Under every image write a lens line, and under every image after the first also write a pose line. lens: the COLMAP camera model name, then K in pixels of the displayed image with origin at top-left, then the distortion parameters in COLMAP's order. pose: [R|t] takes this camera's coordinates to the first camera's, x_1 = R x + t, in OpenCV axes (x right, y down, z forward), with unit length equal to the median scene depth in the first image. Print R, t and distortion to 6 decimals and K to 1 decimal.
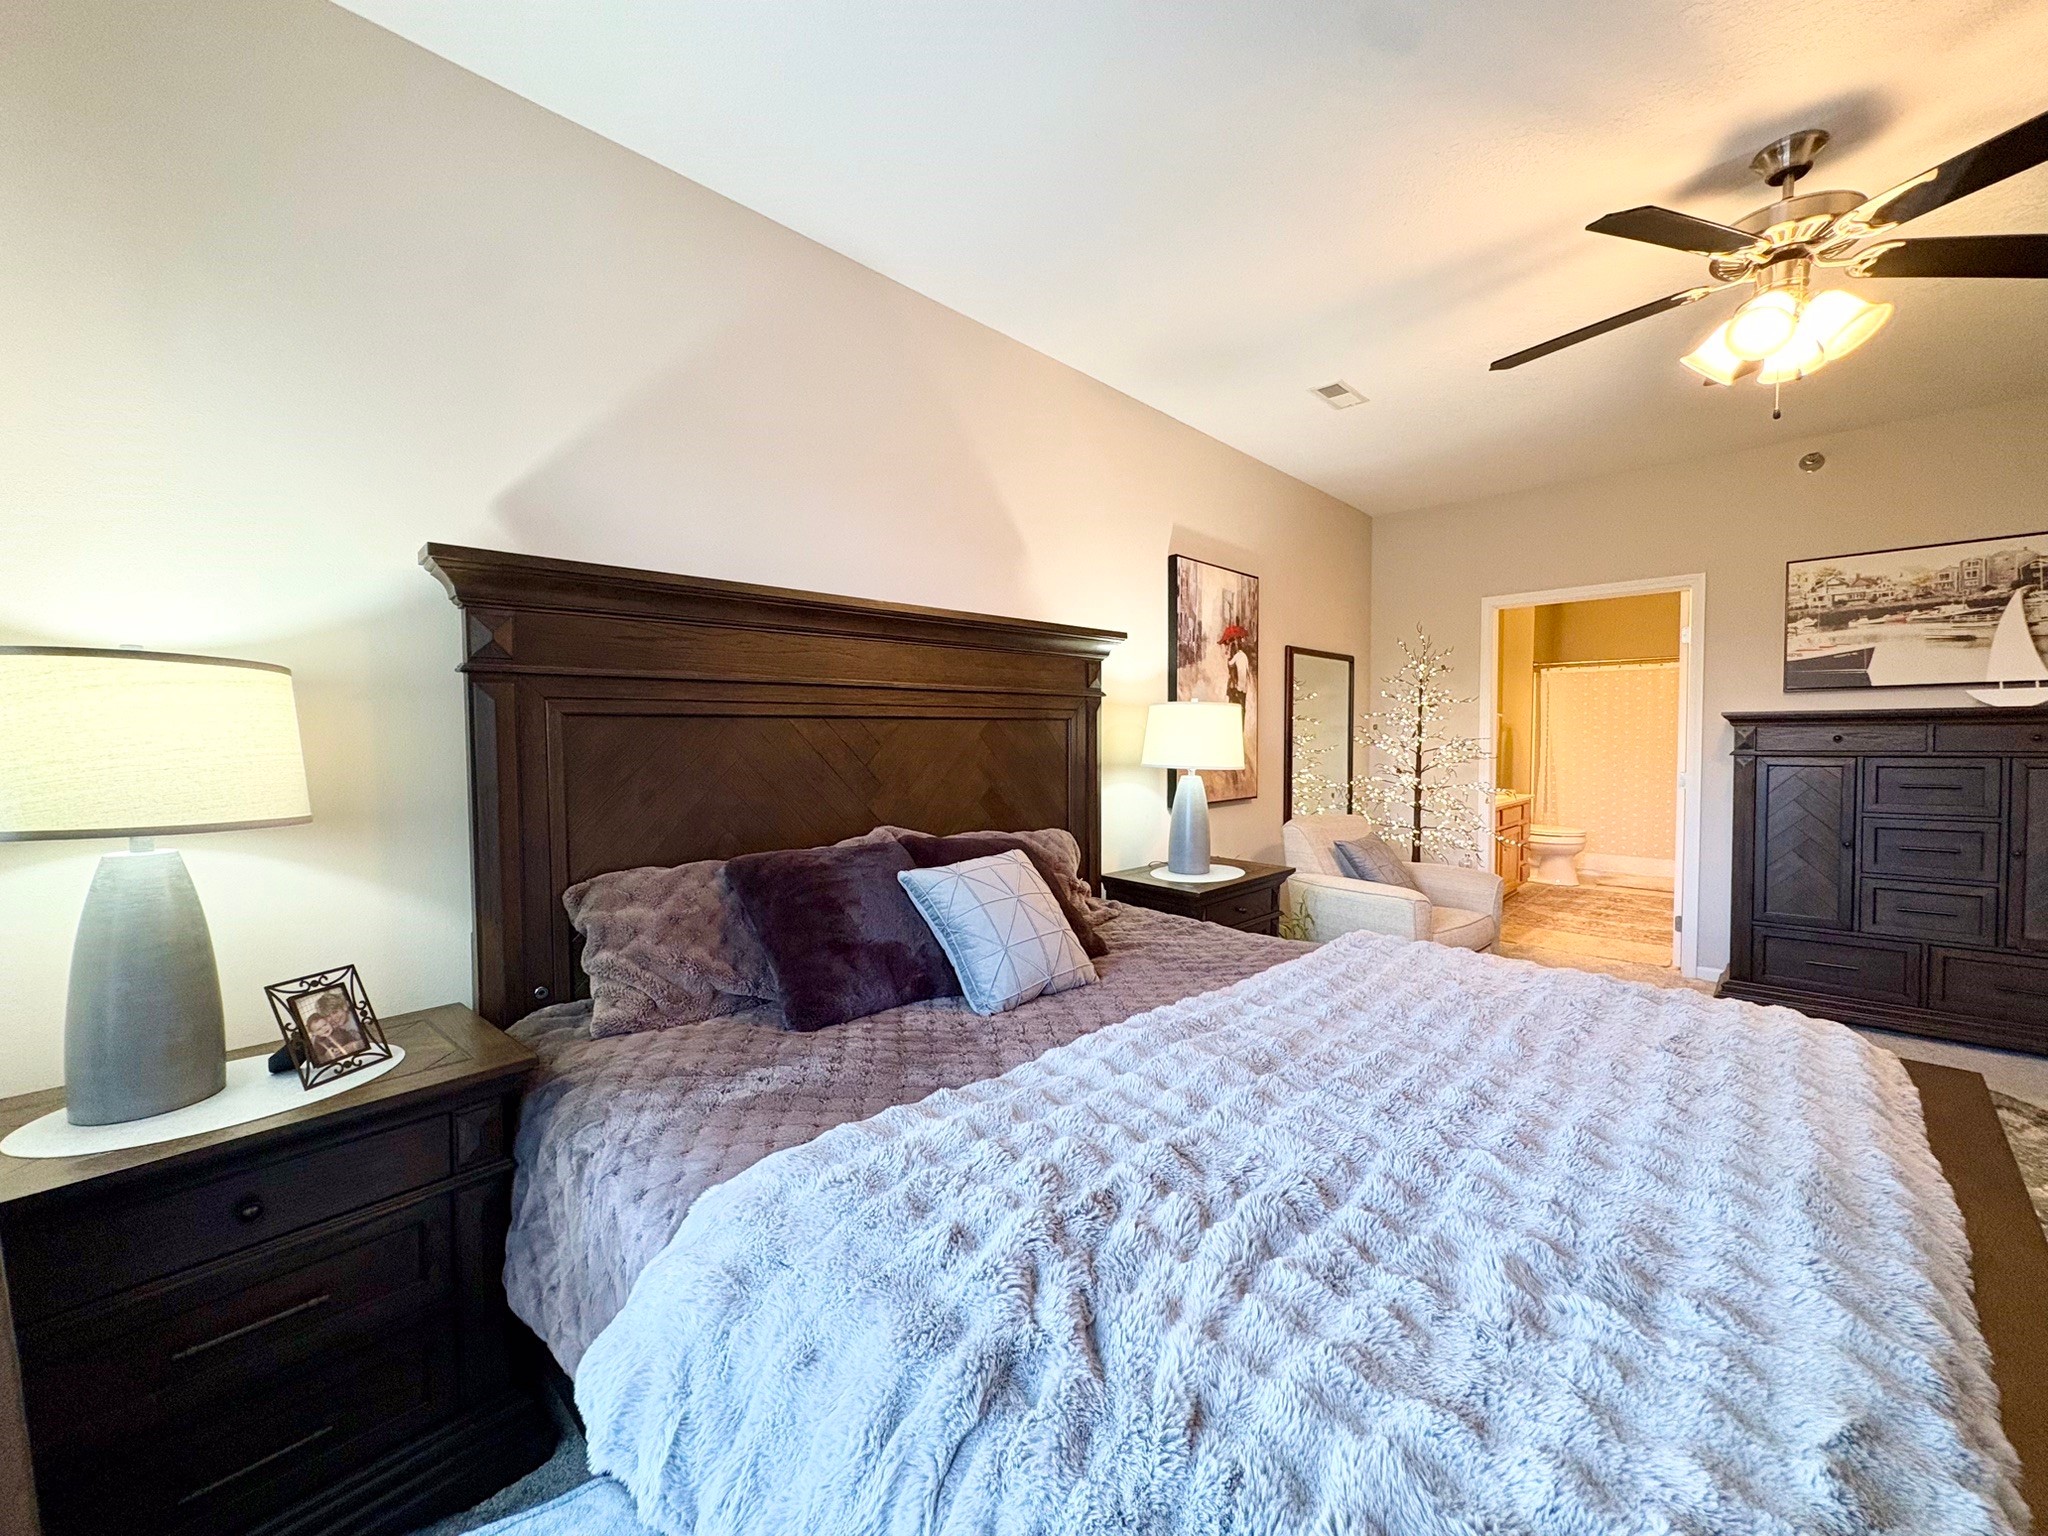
lens RADIAL K [[812.9, 0, 1013.0], [0, 812.9, 764.4], [0, 0, 1]] dist [0.001163, -0.000376]
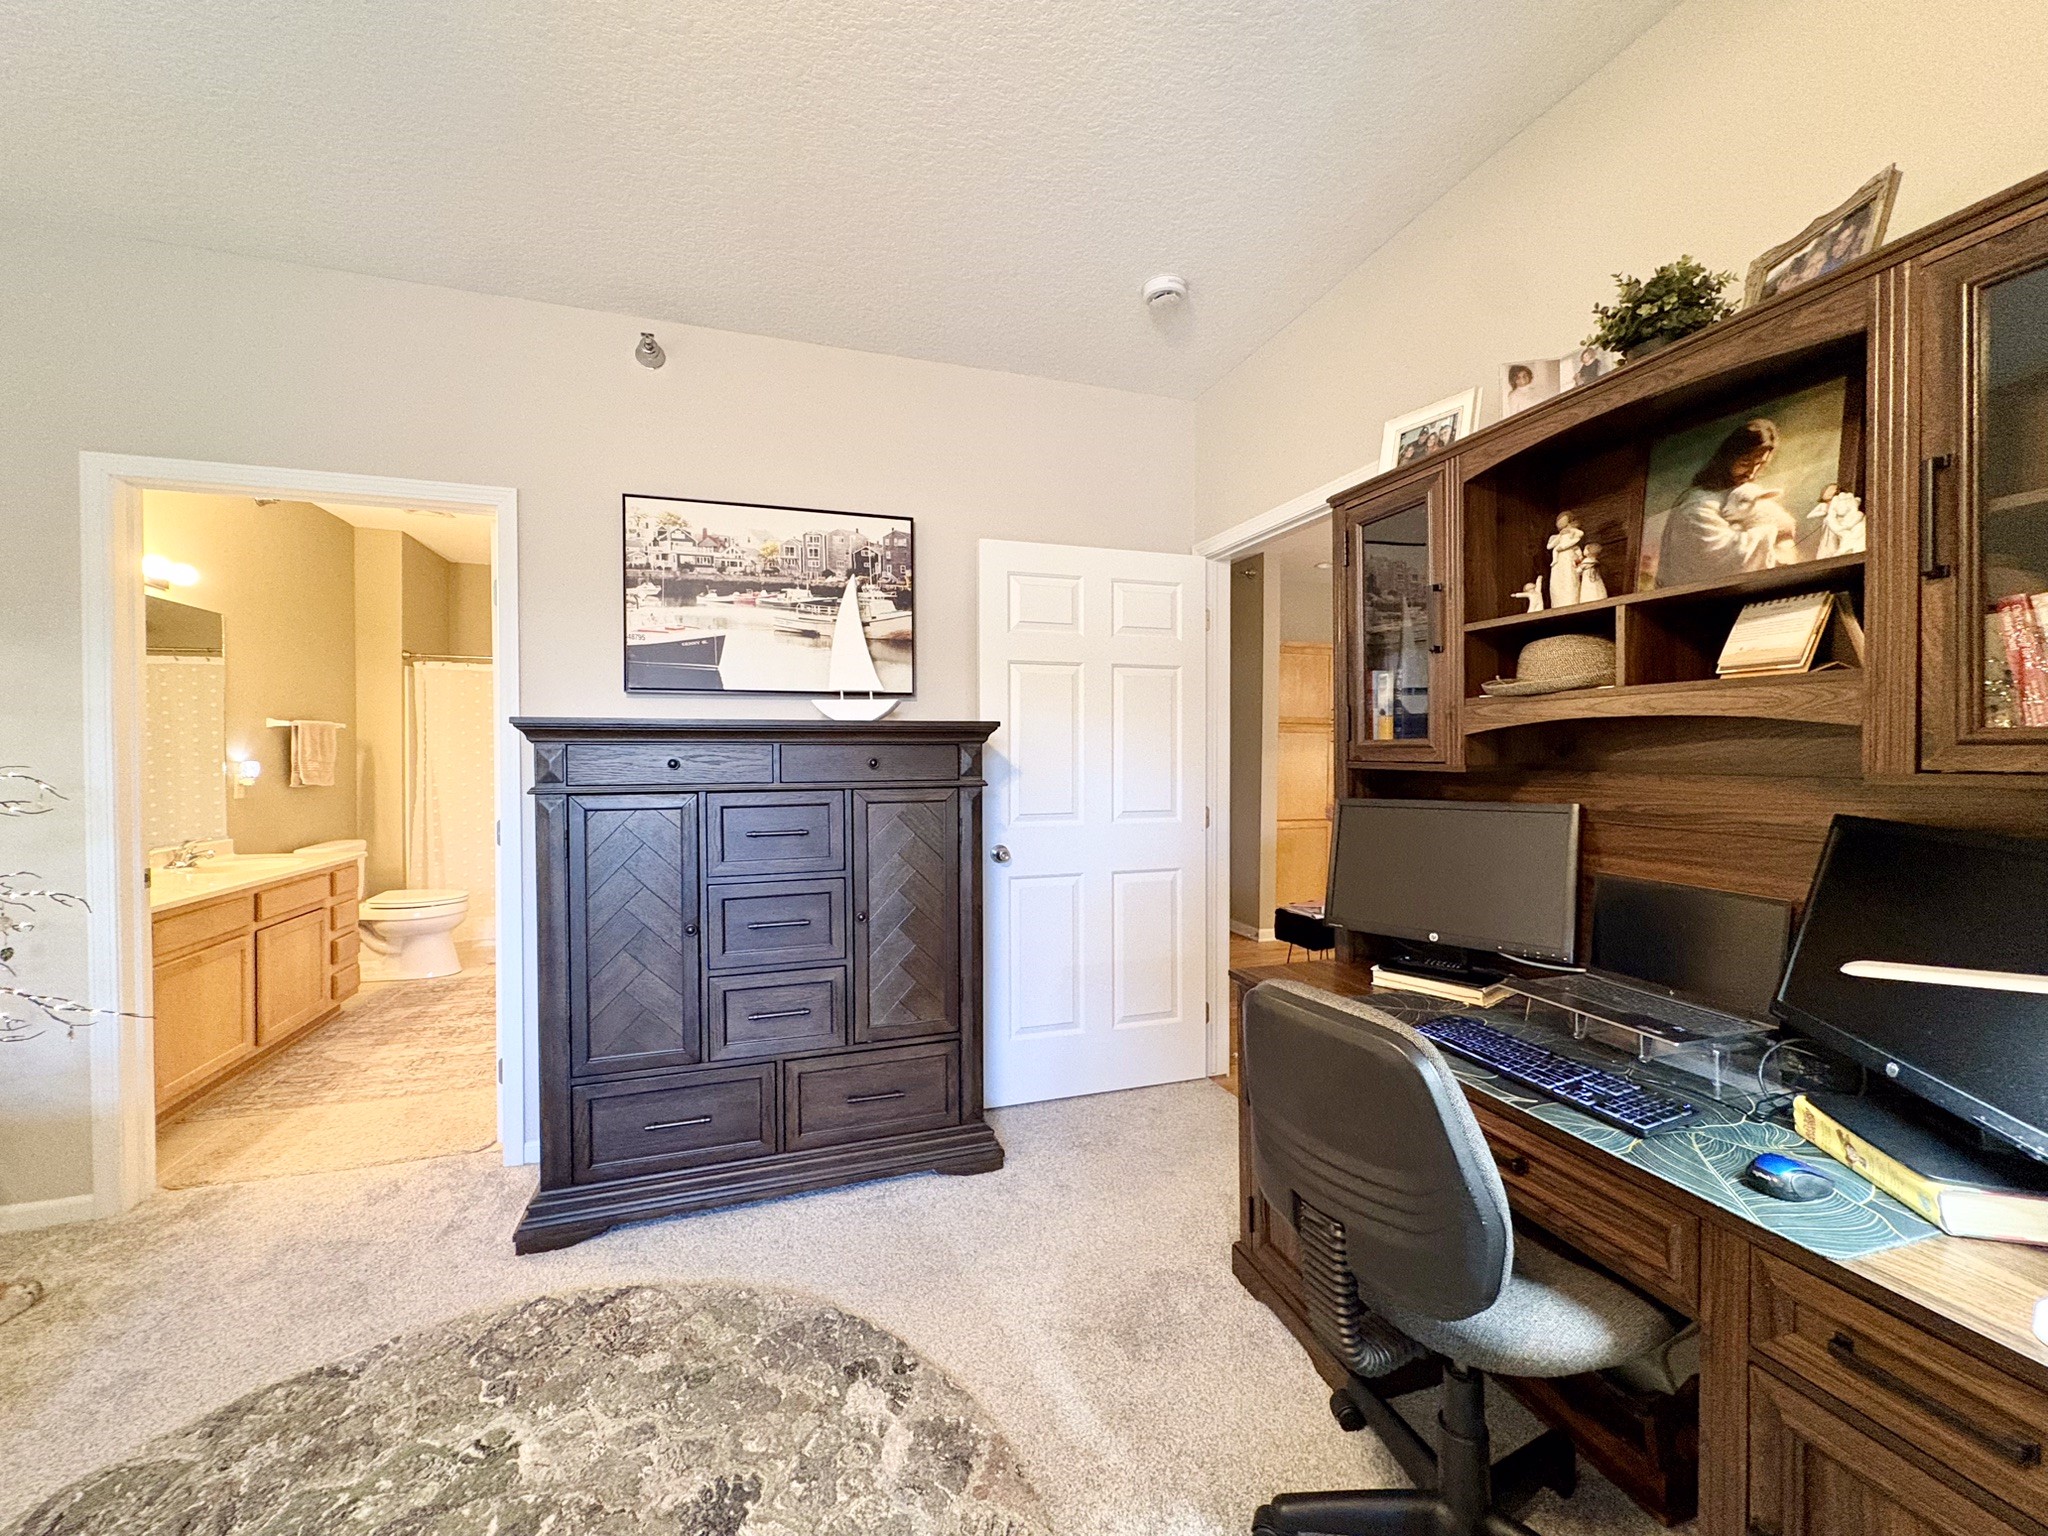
lens RADIAL K [[812.9, 0, 1024.3], [0, 812.9, 766.1], [0, 0, 1]] dist [0.001163, -0.000376]
pose [[0.460926, -0.009156, 0.887392, 0.559867], [0.029865, 0.999540, -0.005199, -0.018184], [-0.886936, 0.028899, 0.460987, 0.452588]]
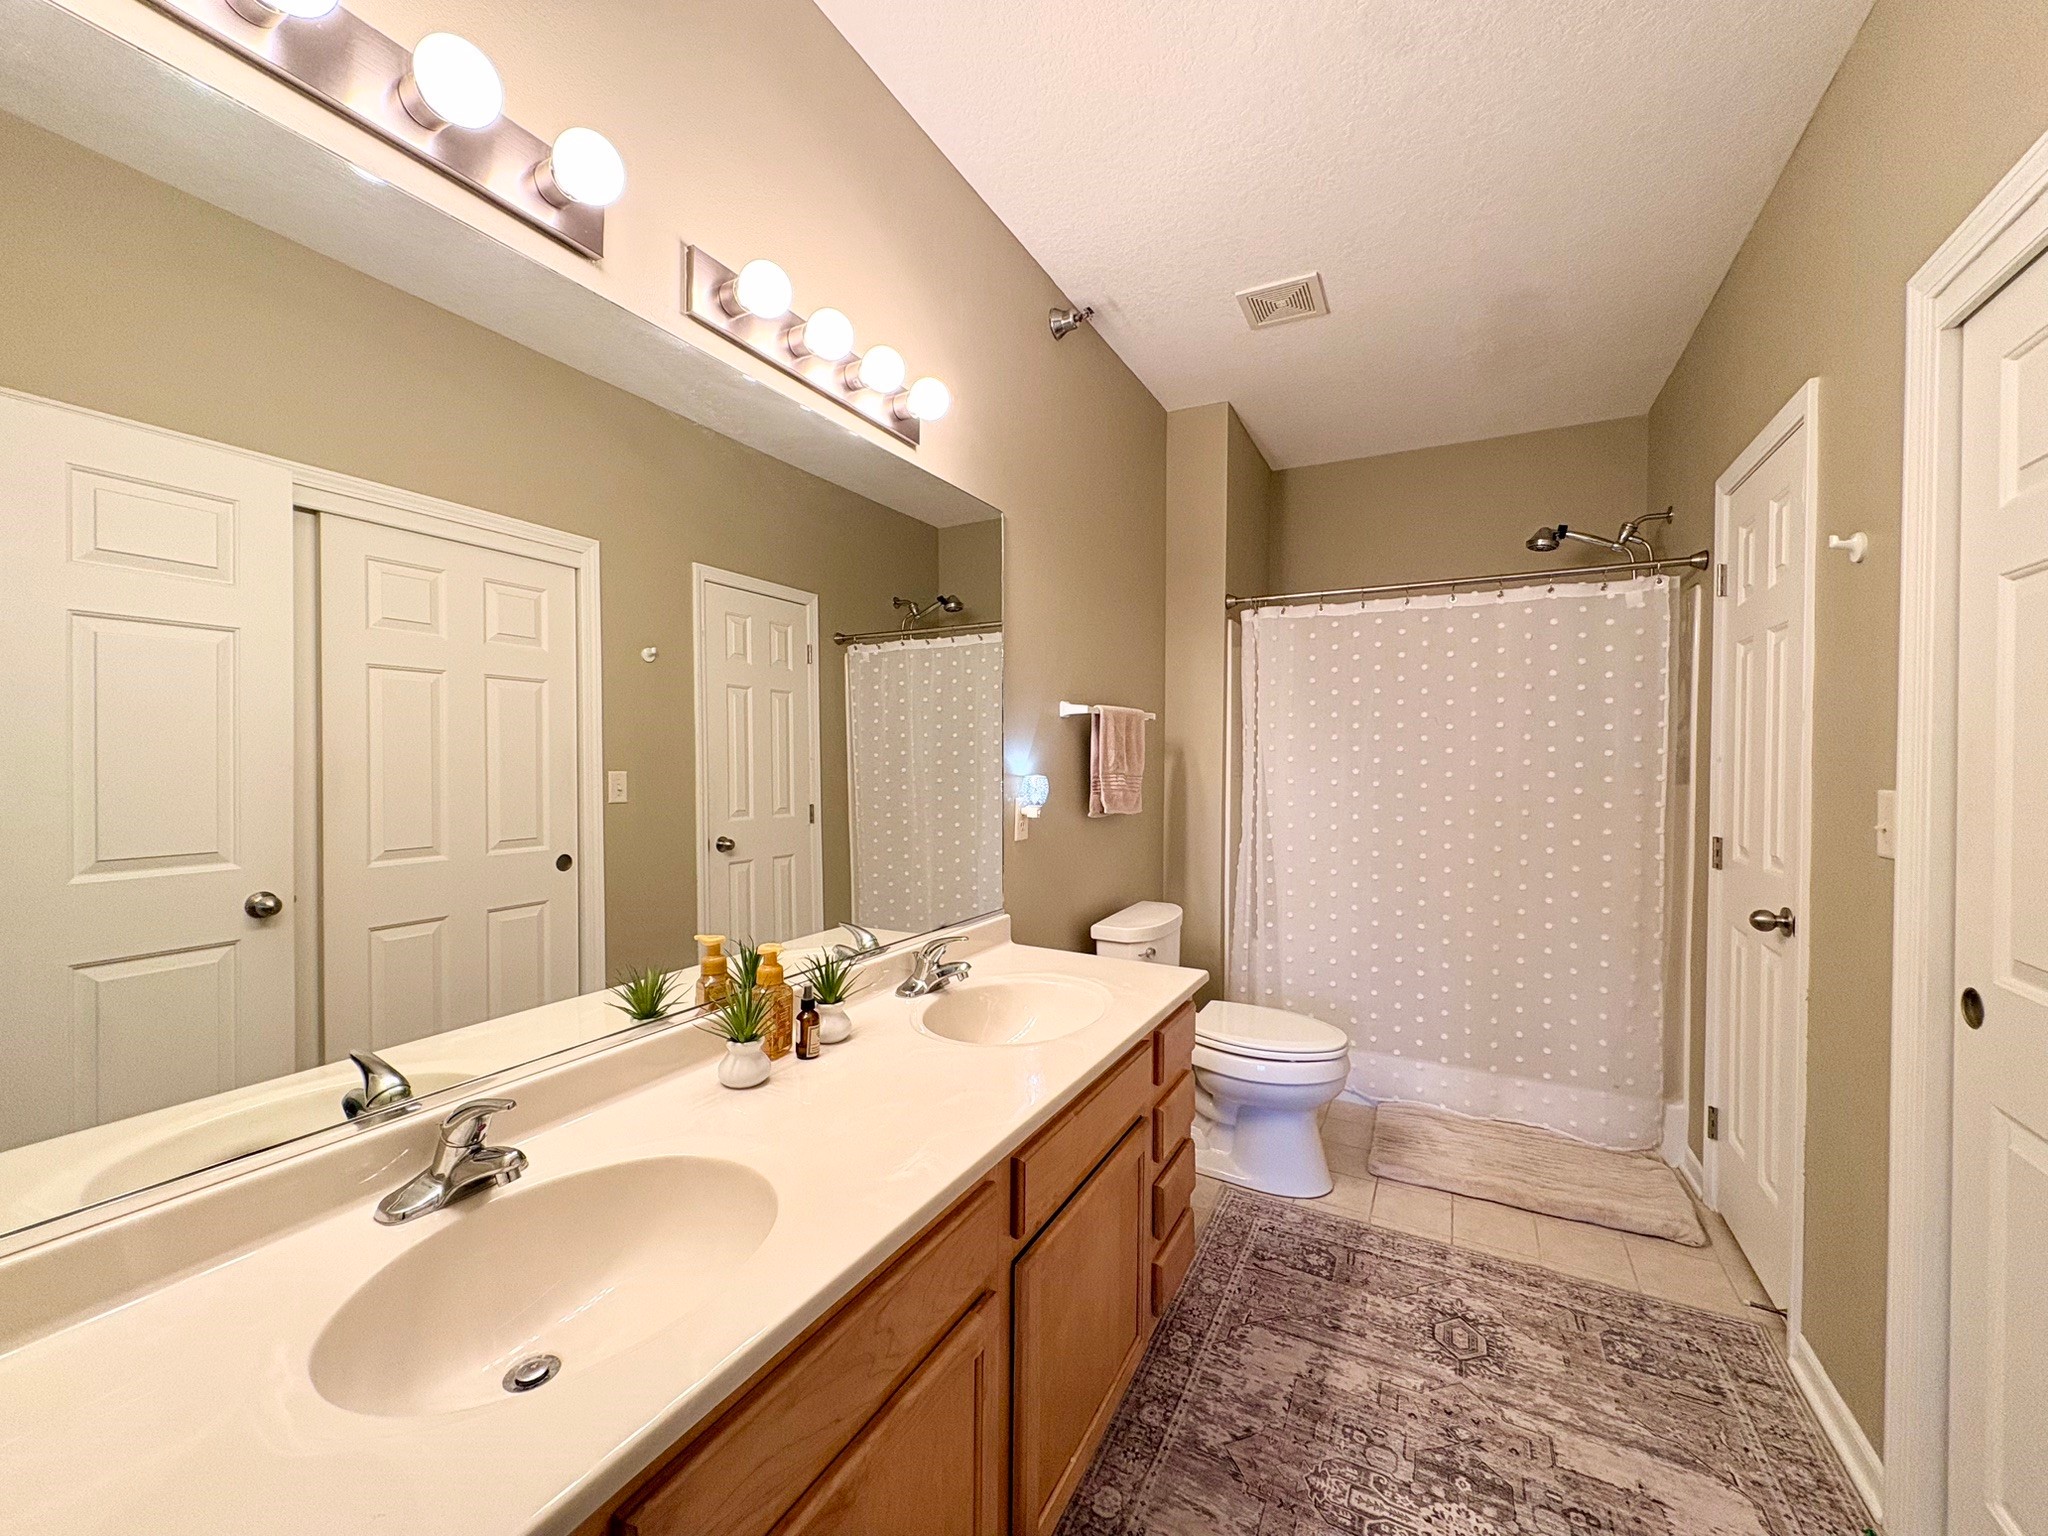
lens RADIAL K [[812.9, 0, 1022.8], [0, 812.9, 771.5], [0, 0, 1]] dist [0.001163, -0.000376]
pose [[0.960860, 0.004570, 0.276997, 0.870906], [0.002039, 0.999720, -0.023566, -0.049222], [-0.277028, 0.023208, 0.960582, 1.291465]]
